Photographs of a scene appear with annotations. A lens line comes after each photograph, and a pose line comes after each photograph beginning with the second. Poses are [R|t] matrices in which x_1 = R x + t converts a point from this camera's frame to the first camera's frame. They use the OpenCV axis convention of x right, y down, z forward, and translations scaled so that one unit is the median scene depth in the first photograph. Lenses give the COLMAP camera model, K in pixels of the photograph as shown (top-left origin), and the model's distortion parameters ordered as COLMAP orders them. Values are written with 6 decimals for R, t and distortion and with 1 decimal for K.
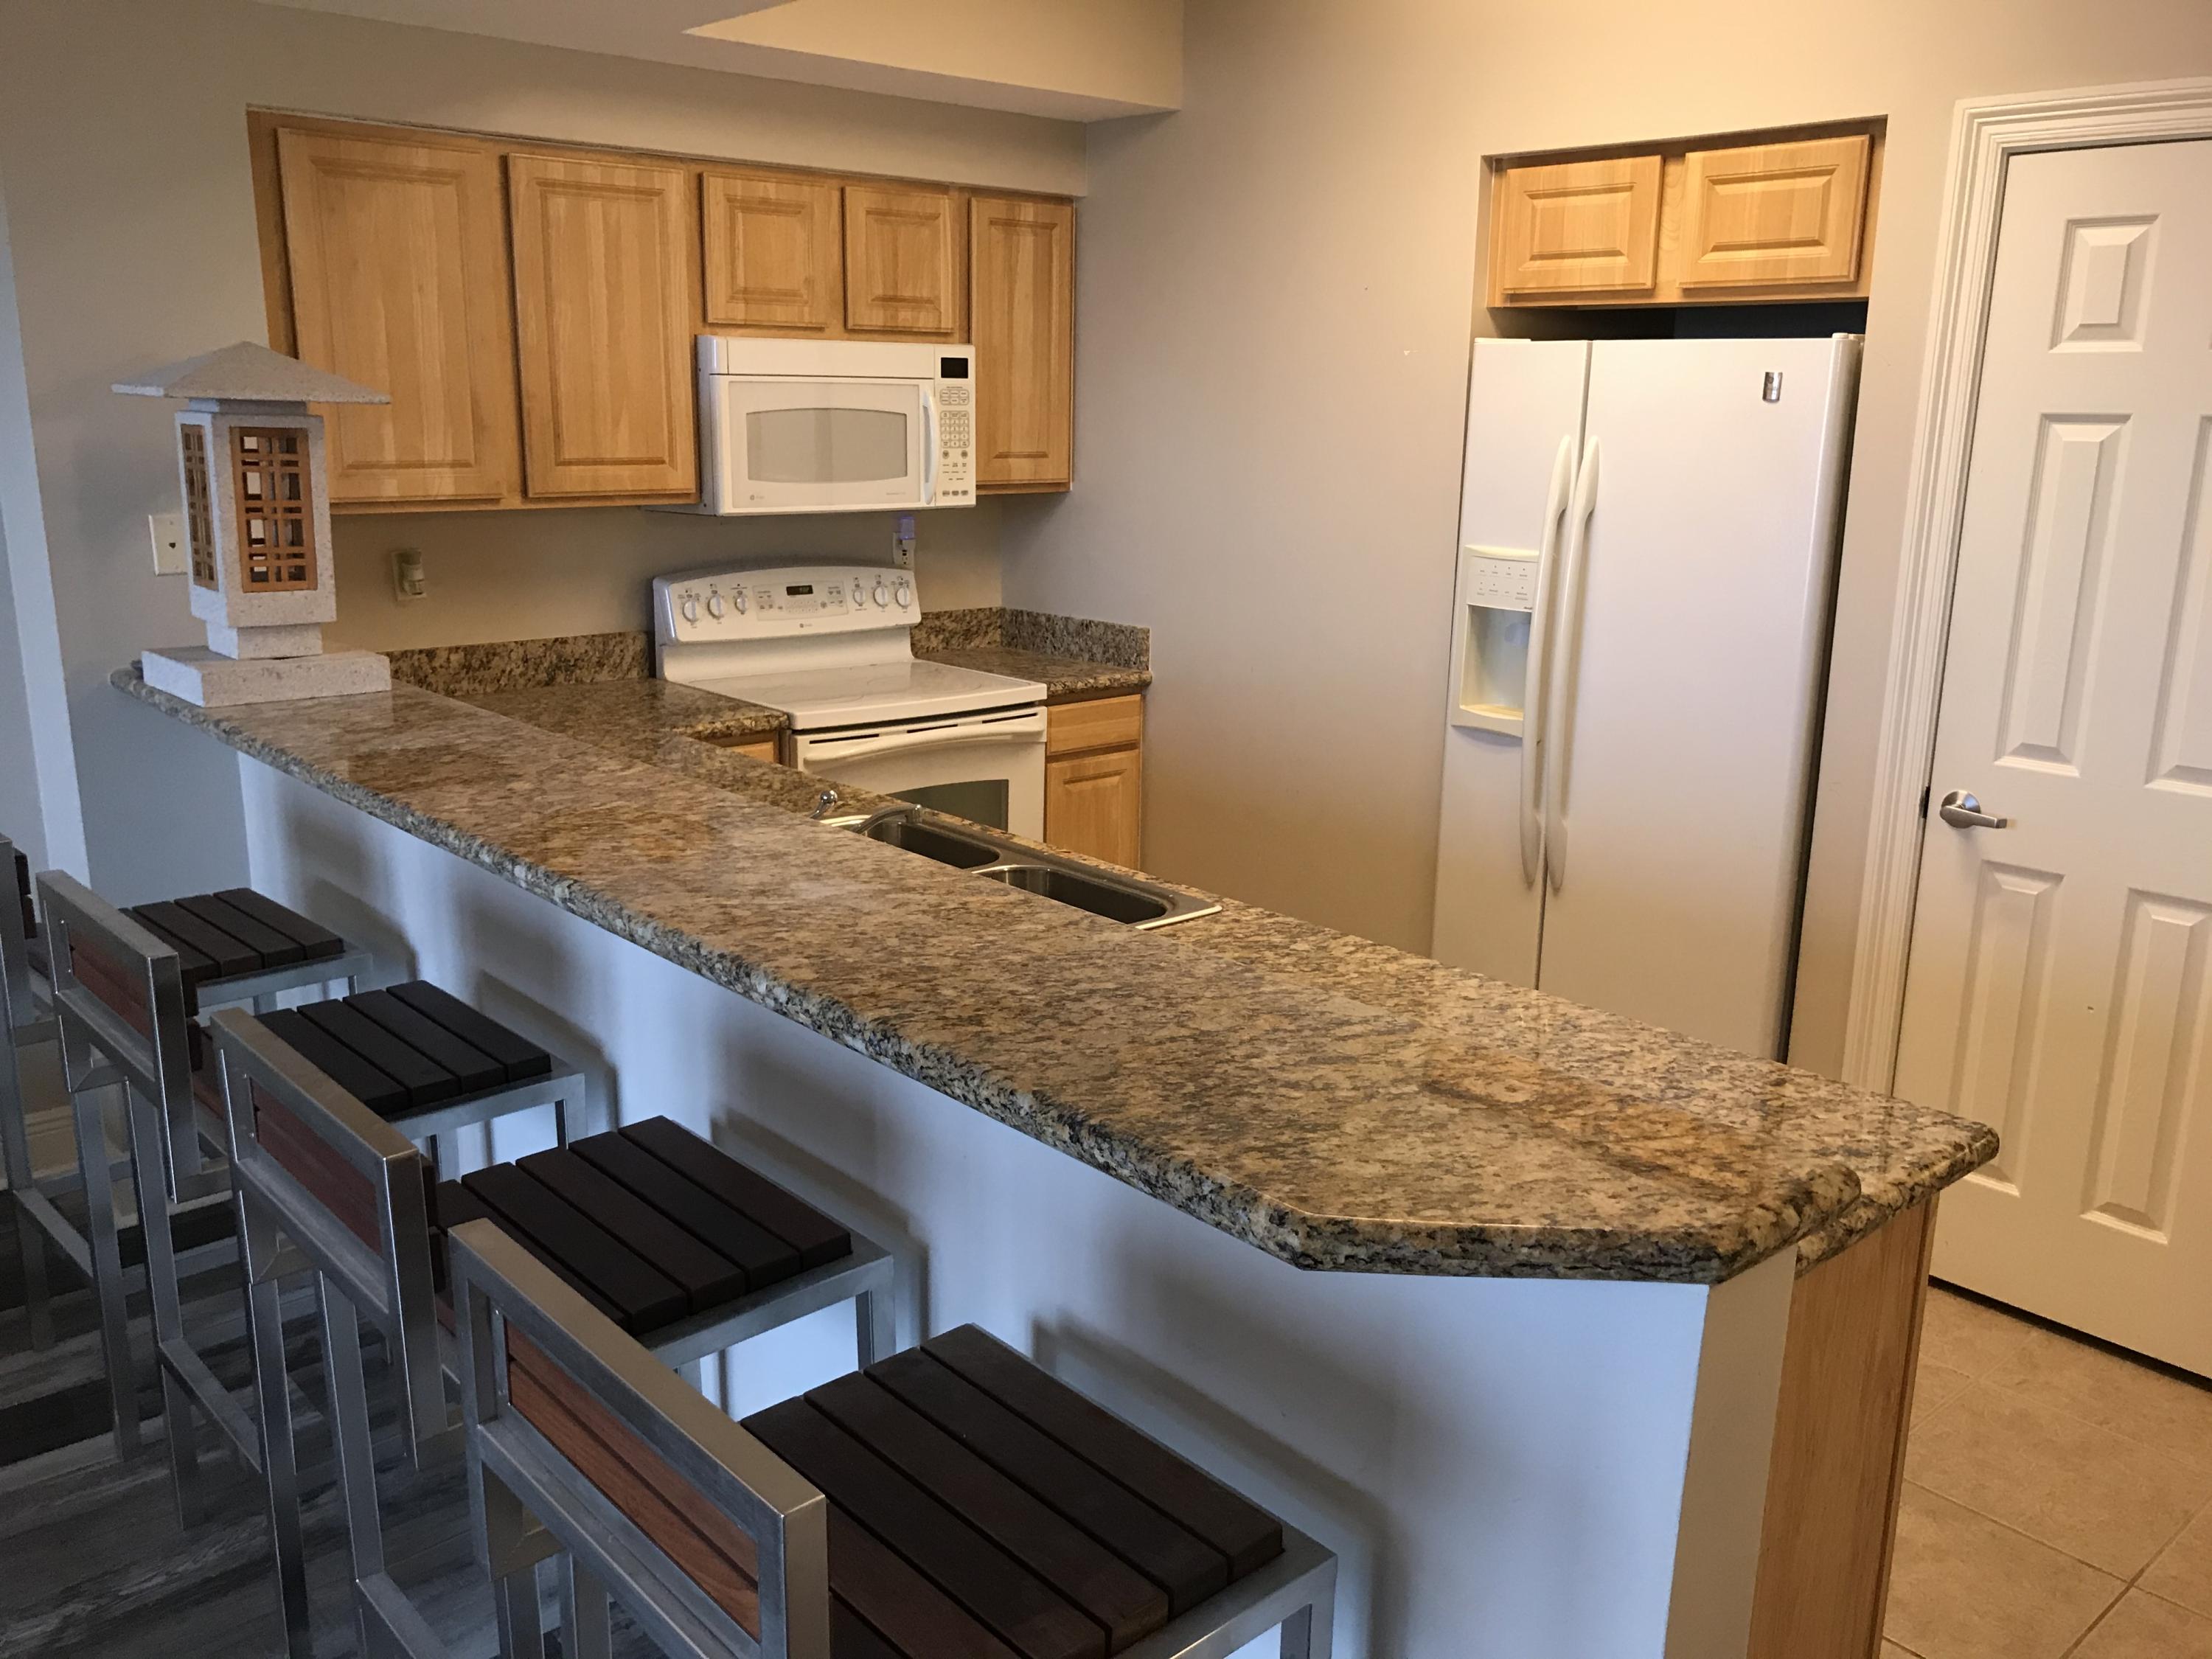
lens RADIAL K [[1809.0, 0, 1103.4], [0, 1809.0, 840.5], [0, 0, 1]] dist [0.011739, -0.039251]
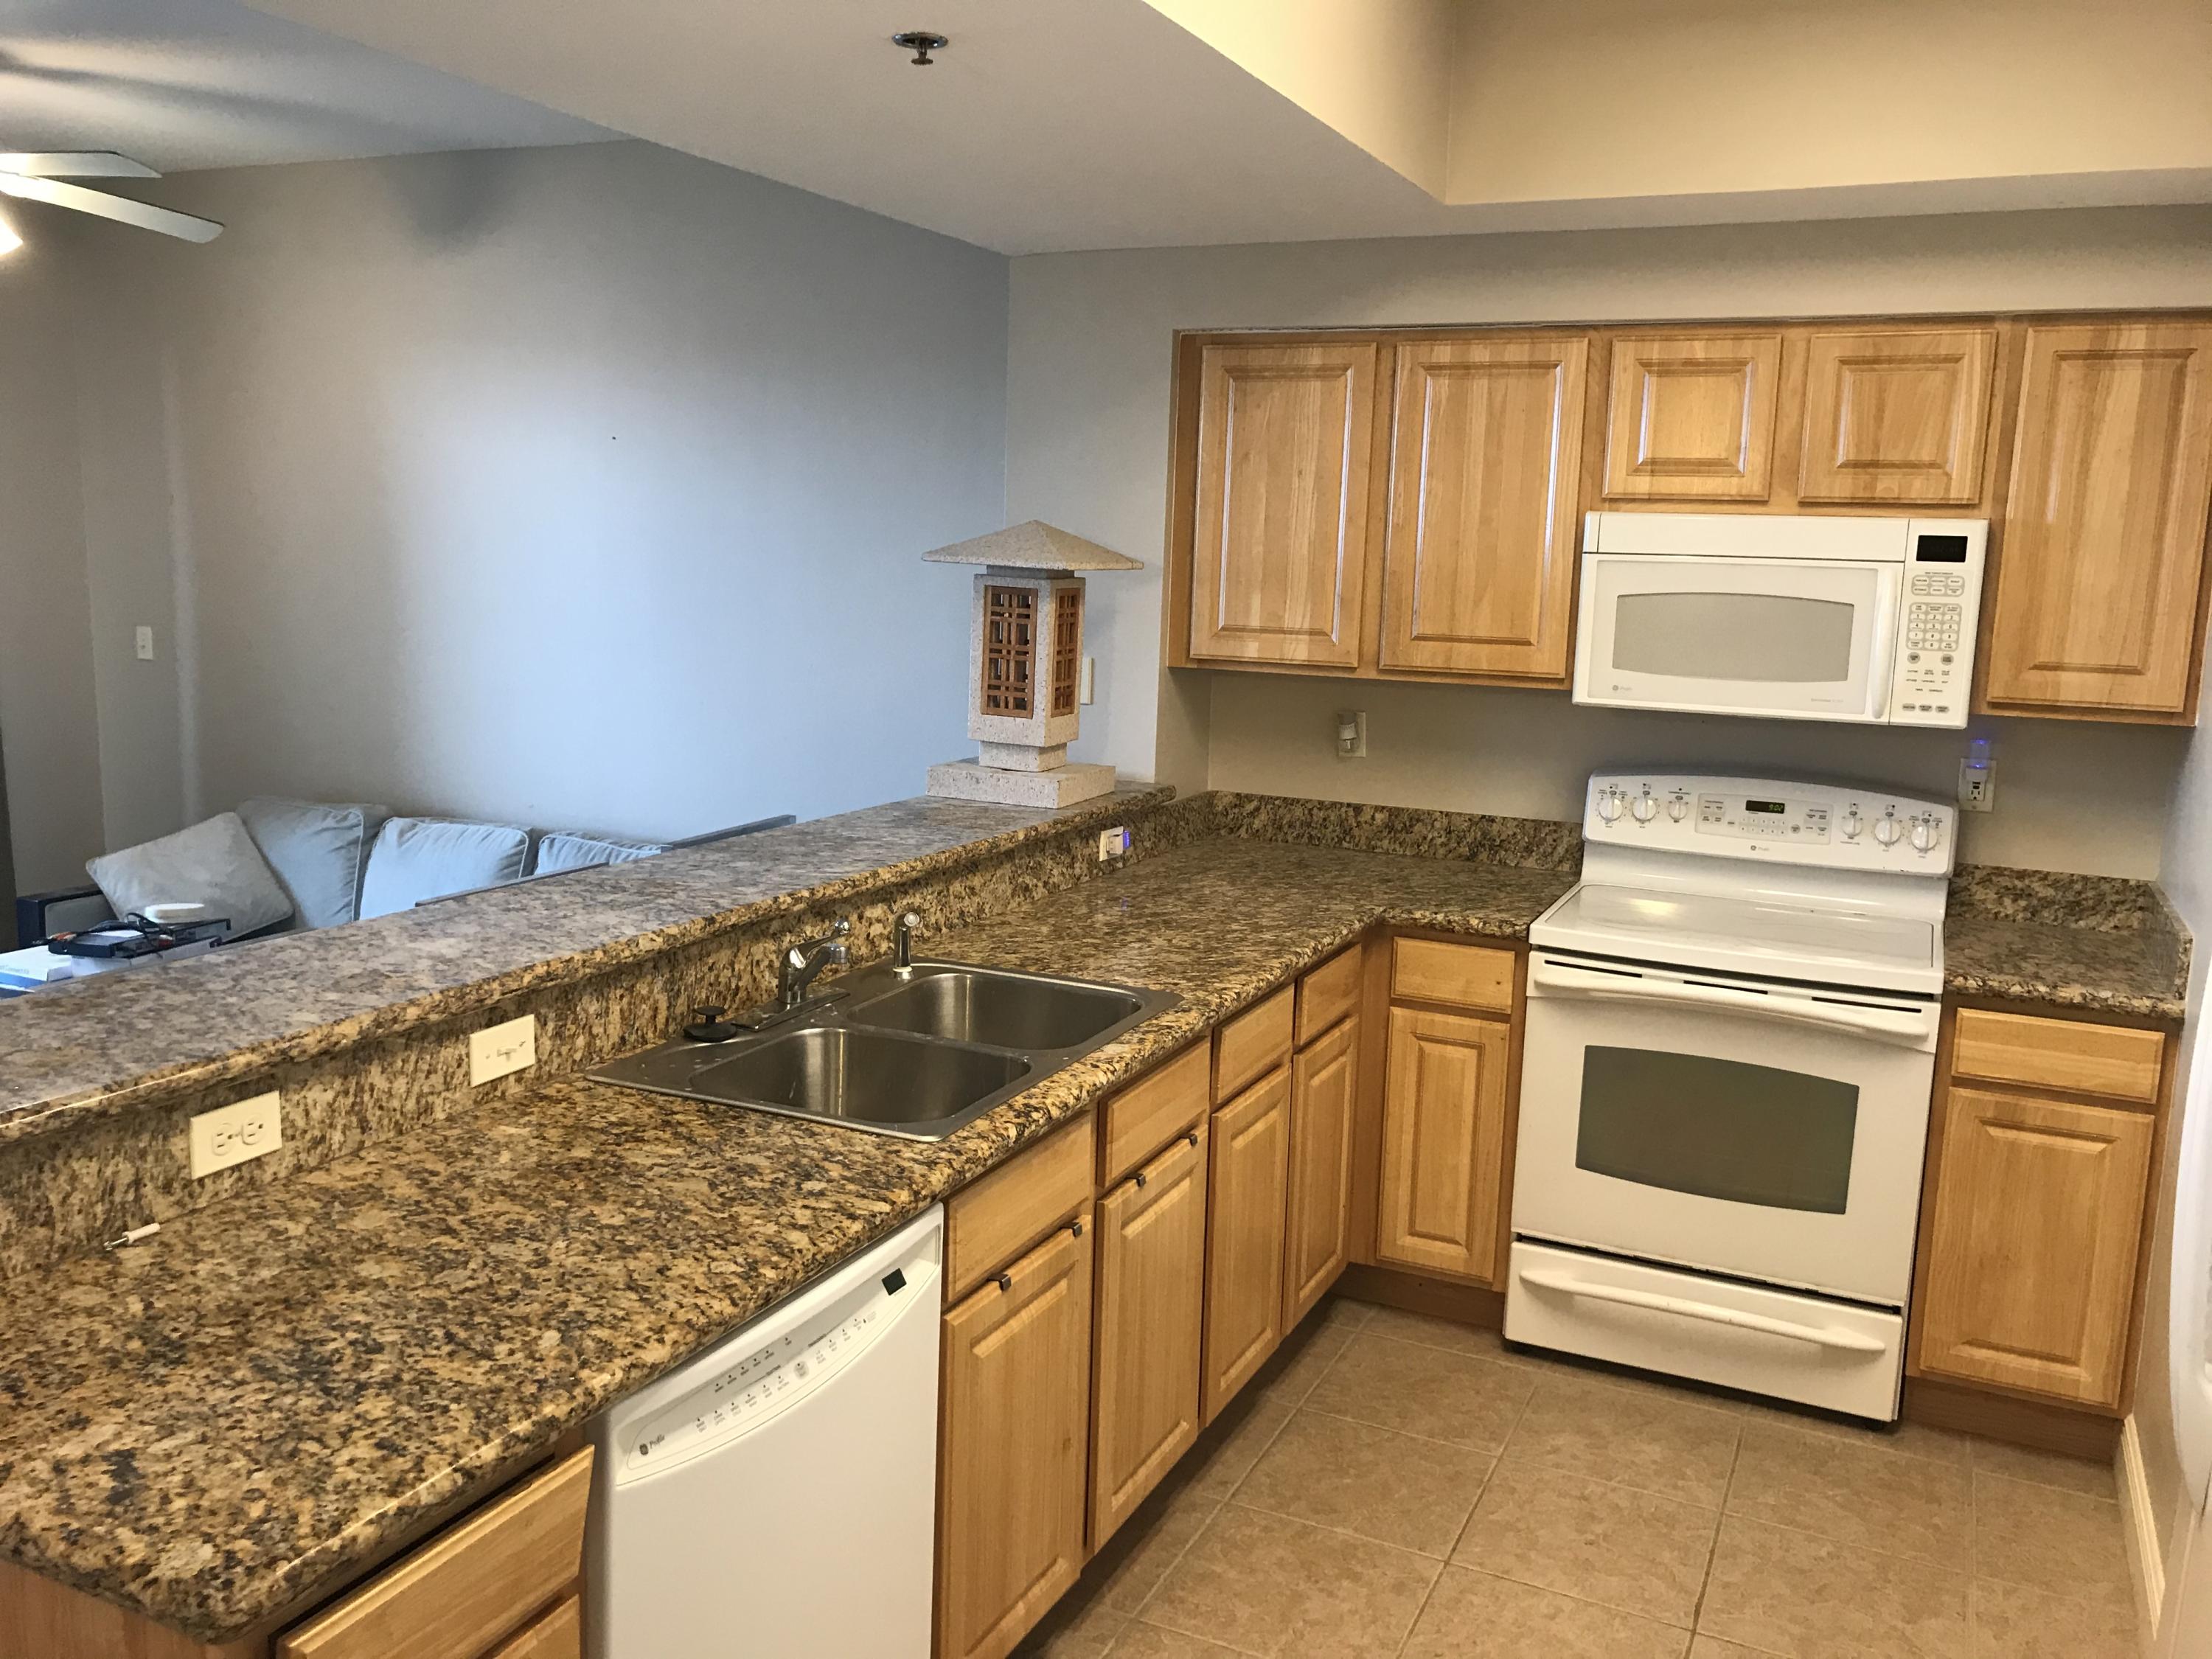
lens RADIAL K [[1809.0, 0, 1102.6], [0, 1809.0, 823.1], [0, 0, 1]] dist [0.011739, -0.039251]
pose [[0.387541, 0.137393, -0.911557, 0.532523], [-0.243223, 0.969032, 0.042651, -0.102448], [0.889188, 0.205183, 0.408957, 0.427516]]
